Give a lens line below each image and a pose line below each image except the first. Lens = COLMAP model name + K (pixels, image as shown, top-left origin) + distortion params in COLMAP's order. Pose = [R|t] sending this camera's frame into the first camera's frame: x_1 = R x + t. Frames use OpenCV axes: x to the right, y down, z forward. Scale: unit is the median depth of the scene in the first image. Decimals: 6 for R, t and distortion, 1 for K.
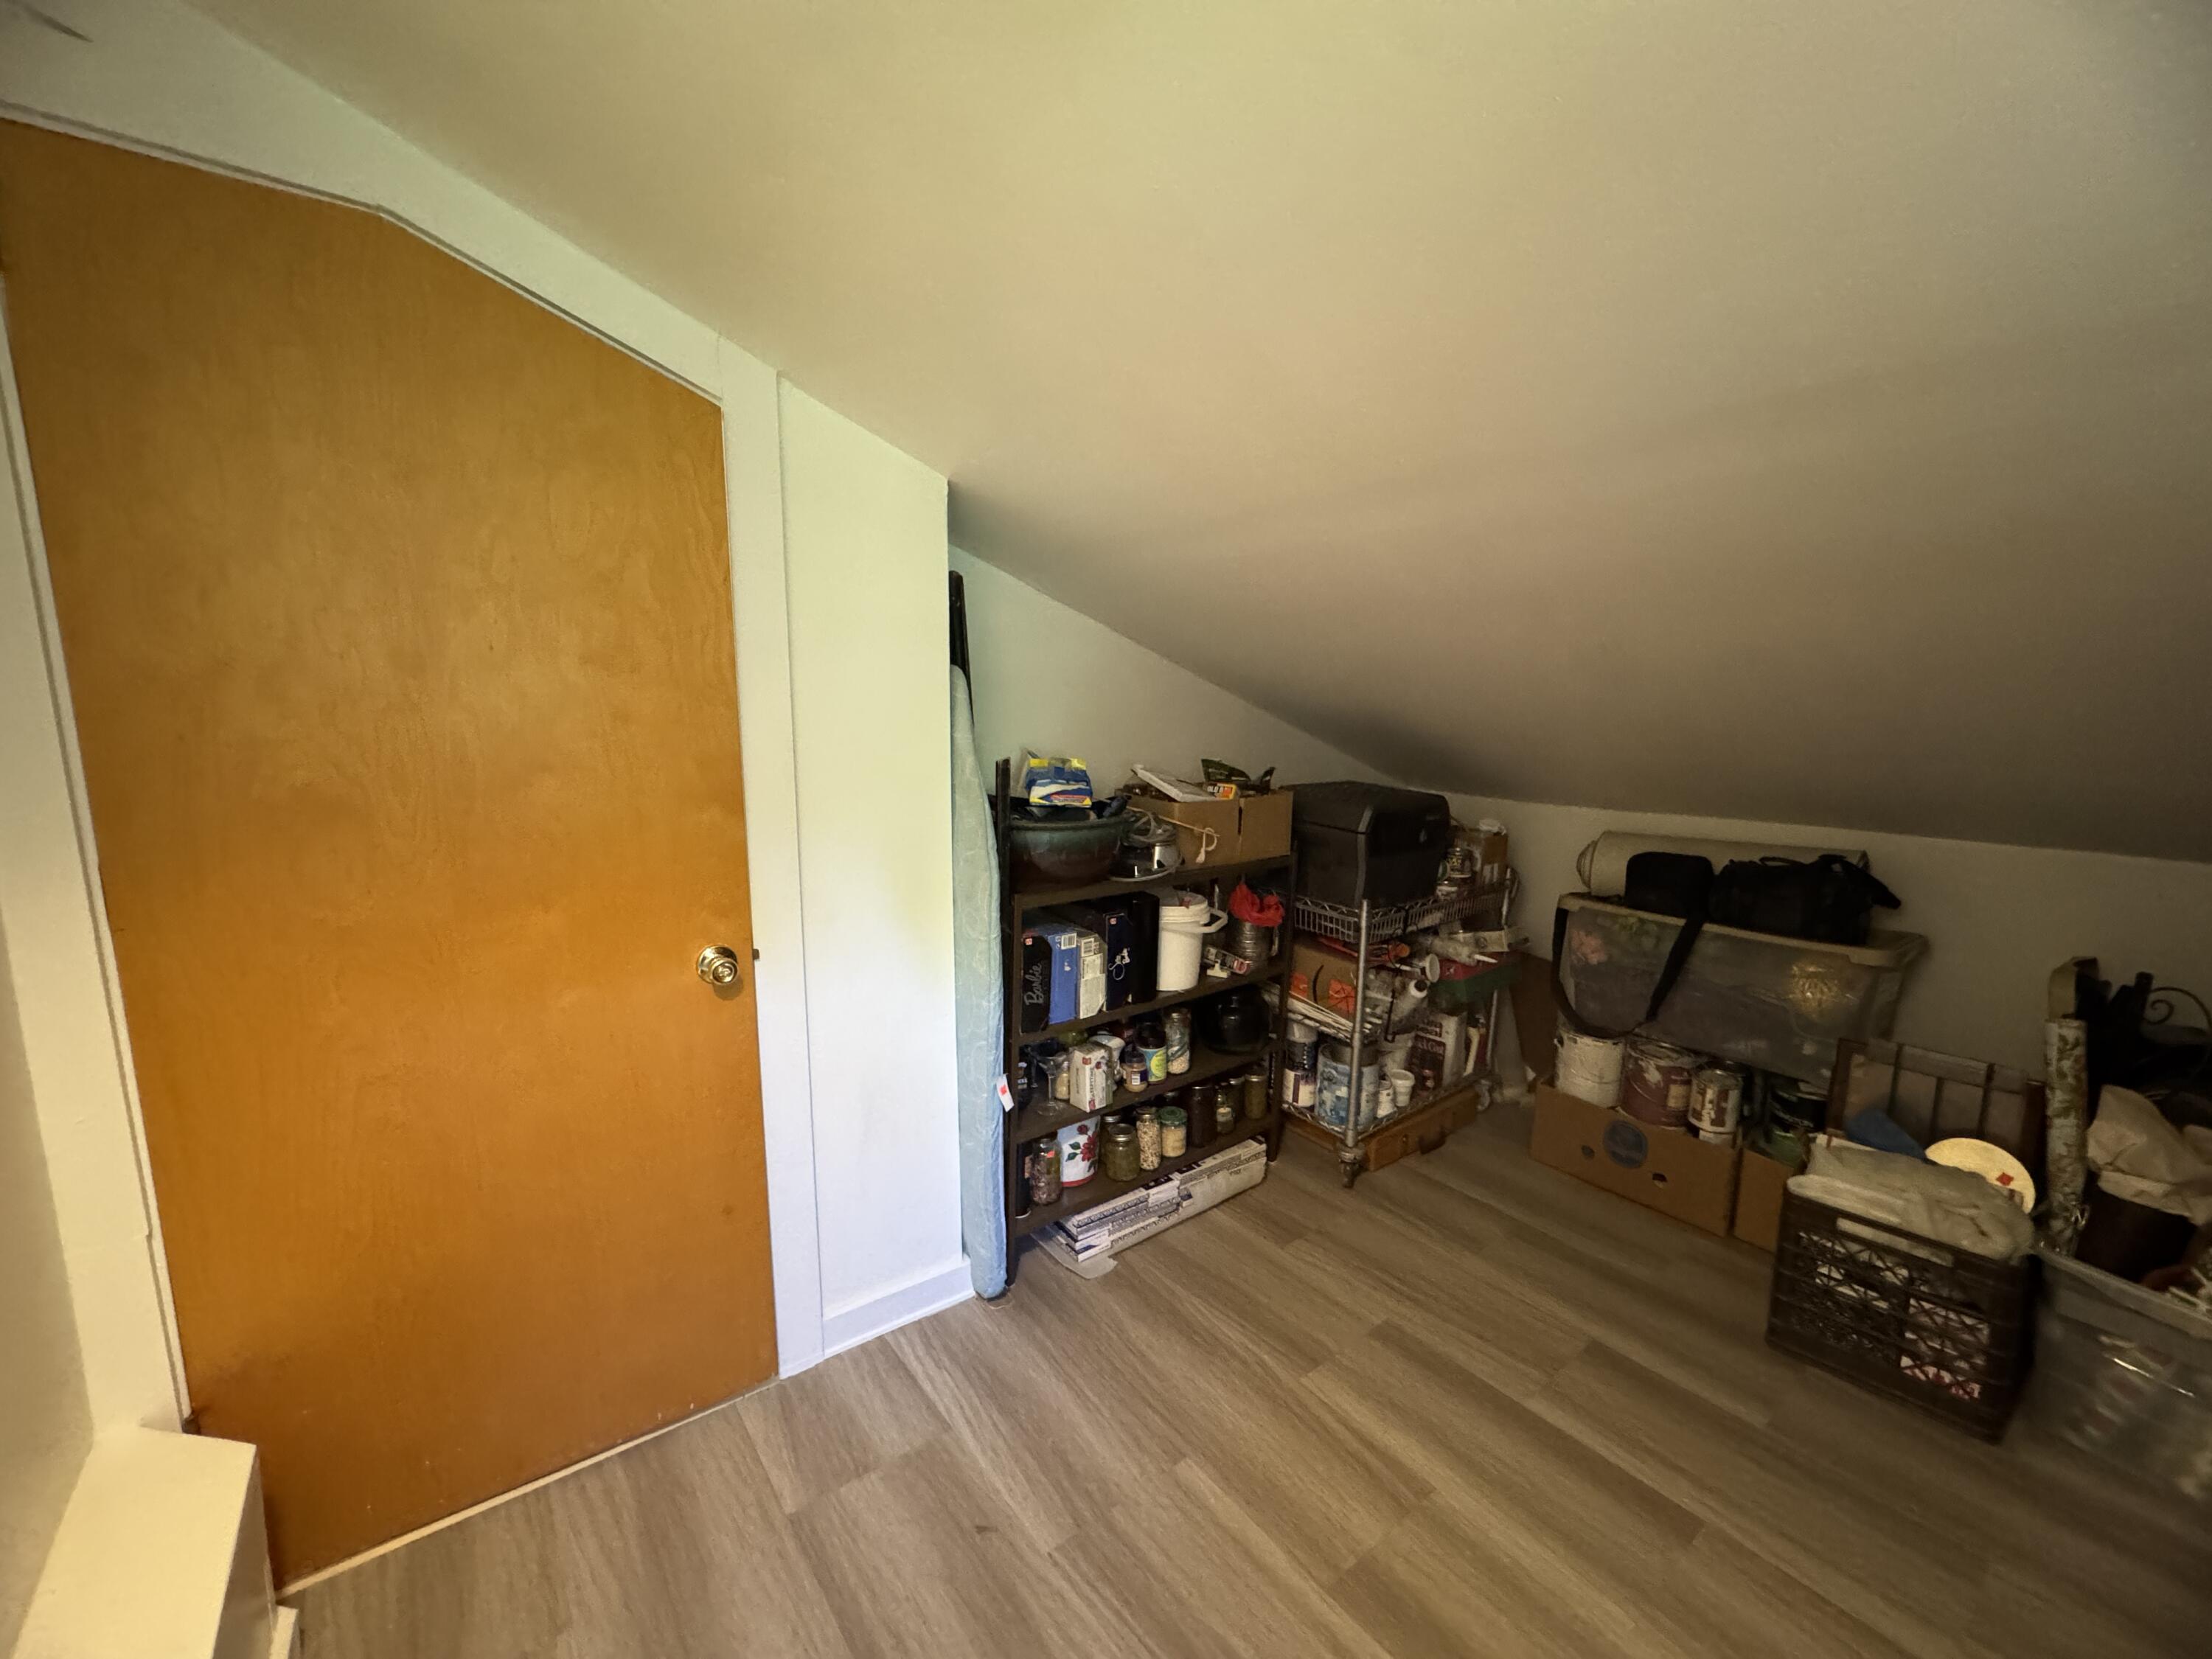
lens RADIAL K [[884.5, 0, 1099.6], [0, 884.5, 817.4], [0, 0, 1]] dist [-0.003226, 0.000622]
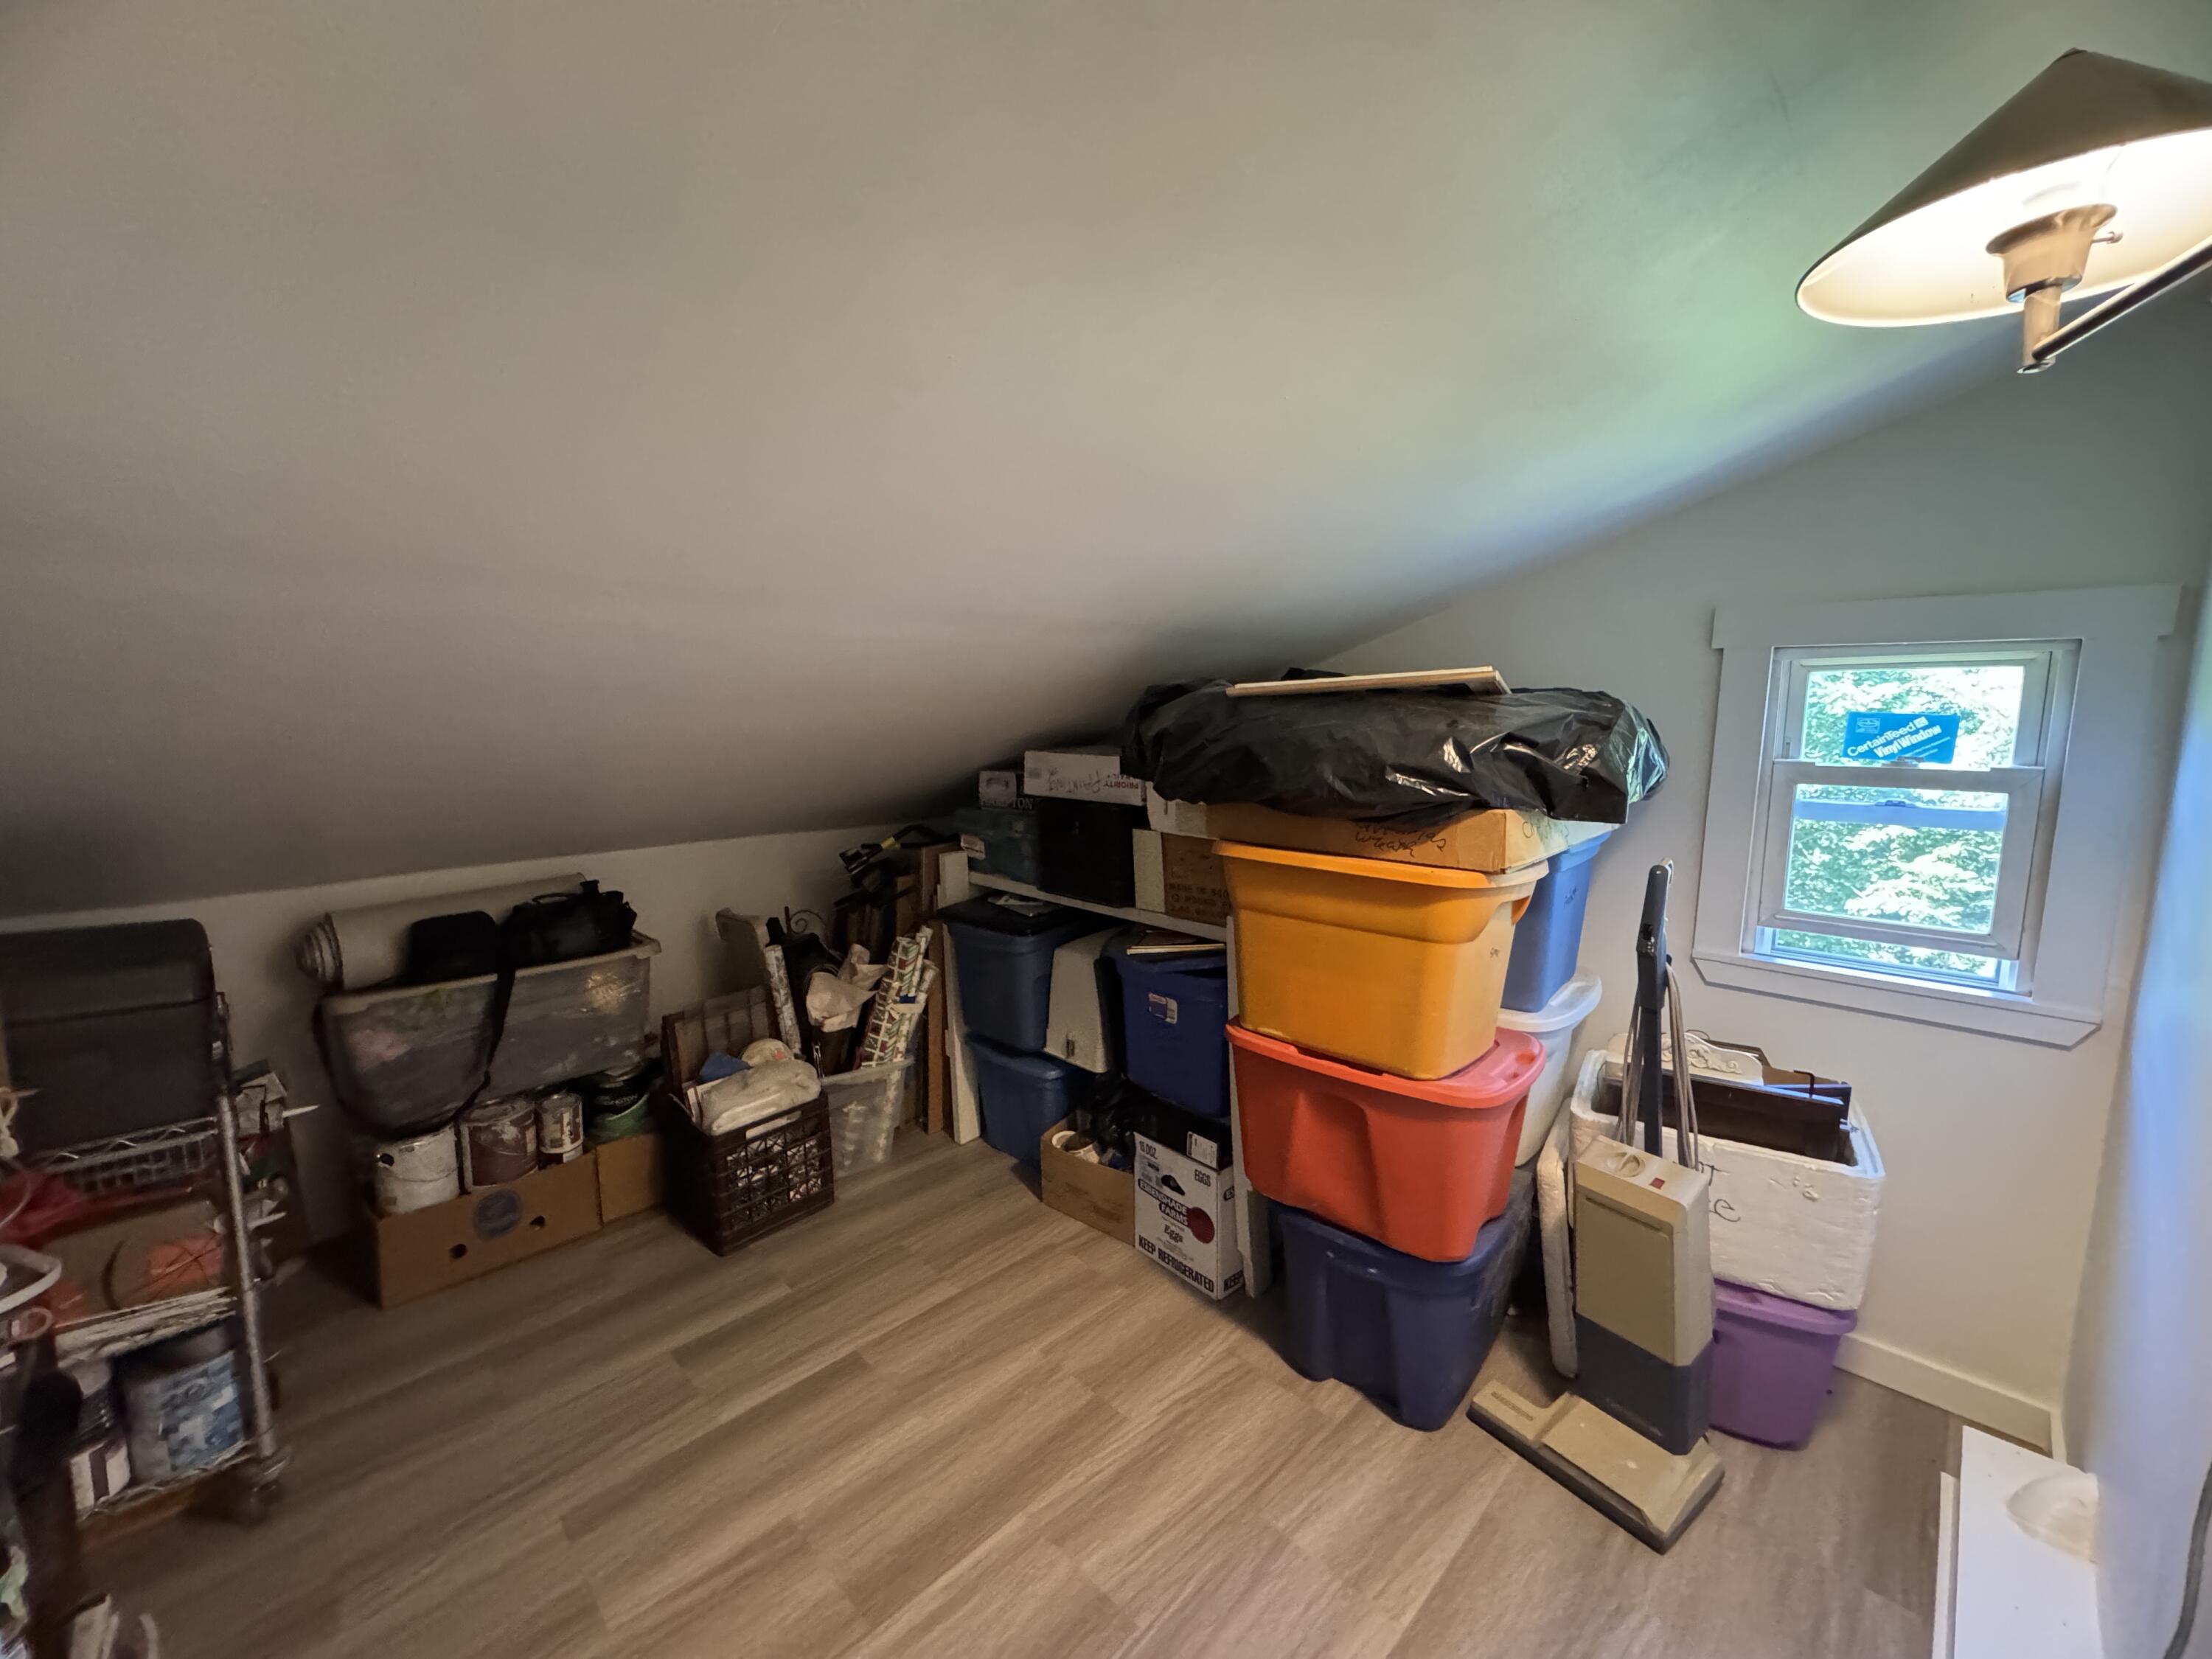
lens RADIAL K [[884.5, 0, 1099.8], [0, 884.5, 840.3], [0, 0, 1]] dist [-0.003226, 0.000622]
pose [[-0.121197, -0.158104, 0.979956, -0.401307], [0.130334, 0.976152, 0.173609, -0.123934], [-0.984035, 0.148762, -0.097700, 0.414128]]
